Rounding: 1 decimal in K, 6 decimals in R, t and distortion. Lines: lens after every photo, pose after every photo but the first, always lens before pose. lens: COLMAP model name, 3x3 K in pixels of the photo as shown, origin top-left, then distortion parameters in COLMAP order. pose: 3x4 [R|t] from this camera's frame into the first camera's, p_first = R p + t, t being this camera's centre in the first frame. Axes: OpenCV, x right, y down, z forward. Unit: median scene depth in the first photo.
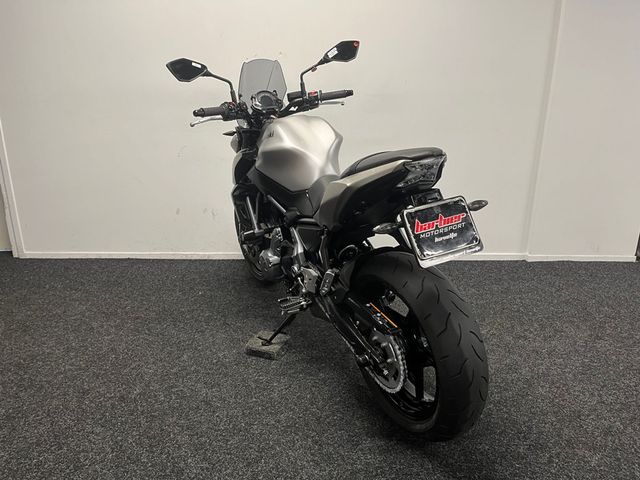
lens RADIAL K [[486.3, 0, 316.4], [0, 486.3, 240.4], [0, 0, 1]] dist [0.083390, -0.110805]
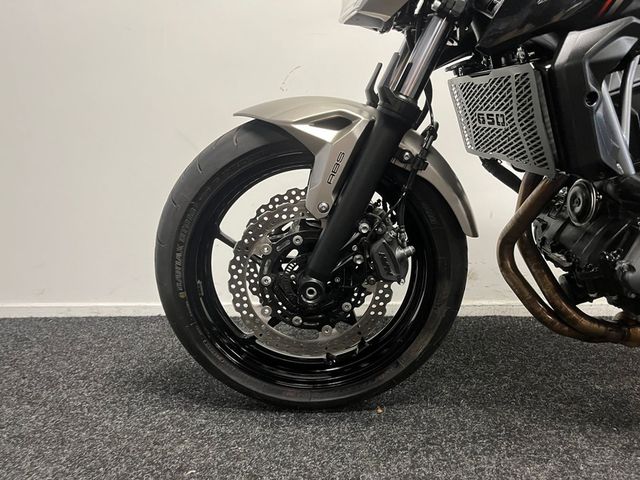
lens RADIAL K [[486.3, 0, 316.1], [0, 486.3, 238.0], [0, 0, 1]] dist [0.083390, -0.110805]
pose [[0.999740, -0.004766, 0.022295, -0.260662], [0.007696, 0.991052, -0.133251, 0.028113], [-0.021460, 0.133388, 0.990832, 0.564006]]
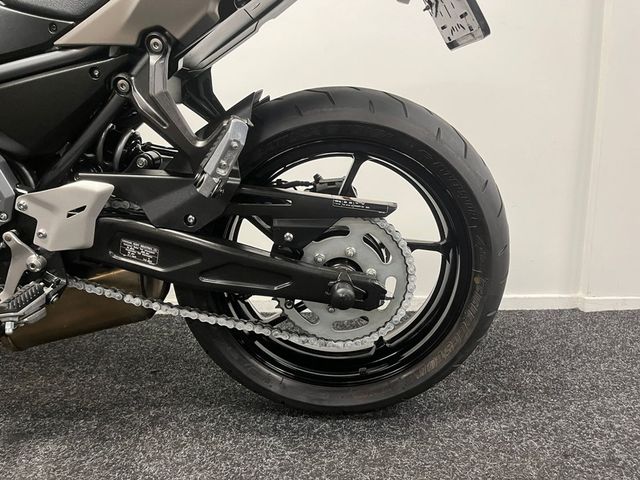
lens RADIAL K [[486.3, 0, 324.7], [0, 486.3, 245.1], [0, 0, 1]] dist [0.083390, -0.110805]
pose [[0.999649, -0.012136, 0.023552, 0.183319], [0.014841, 0.992865, -0.118315, 0.033543], [-0.021948, 0.118623, 0.992697, 0.562631]]
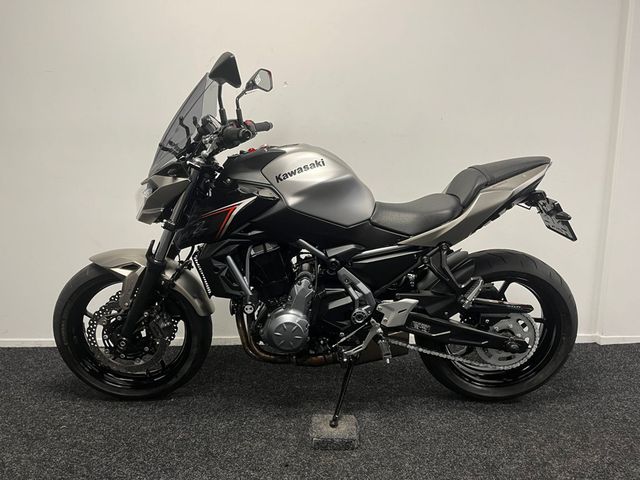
lens RADIAL K [[486.3, 0, 317.1], [0, 486.3, 242.0], [0, 0, 1]] dist [0.083390, -0.110805]
pose [[0.999168, -0.003860, 0.040590, -0.051349], [0.009546, 0.989983, -0.140861, -0.012881], [-0.039640, 0.141132, 0.989197, 0.233357]]
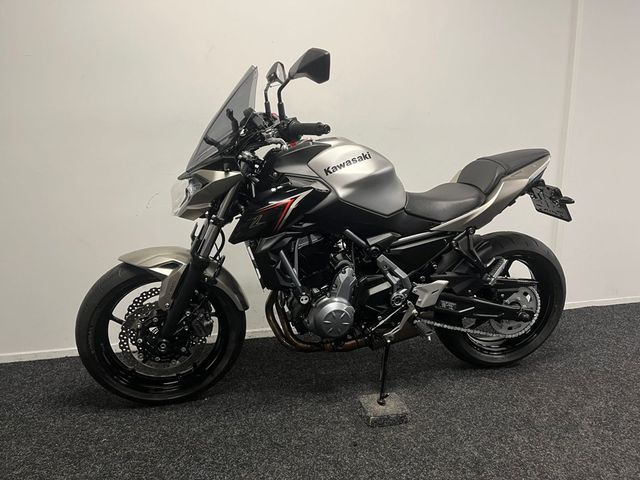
lens RADIAL K [[486.3, 0, 324.8], [0, 486.3, 239.8], [0, 0, 1]] dist [0.083390, -0.110805]
pose [[0.962871, -0.049198, 0.265439, -0.222959], [0.082386, 0.989899, -0.115377, -0.017721], [-0.257082, 0.132961, 0.957199, 0.238743]]
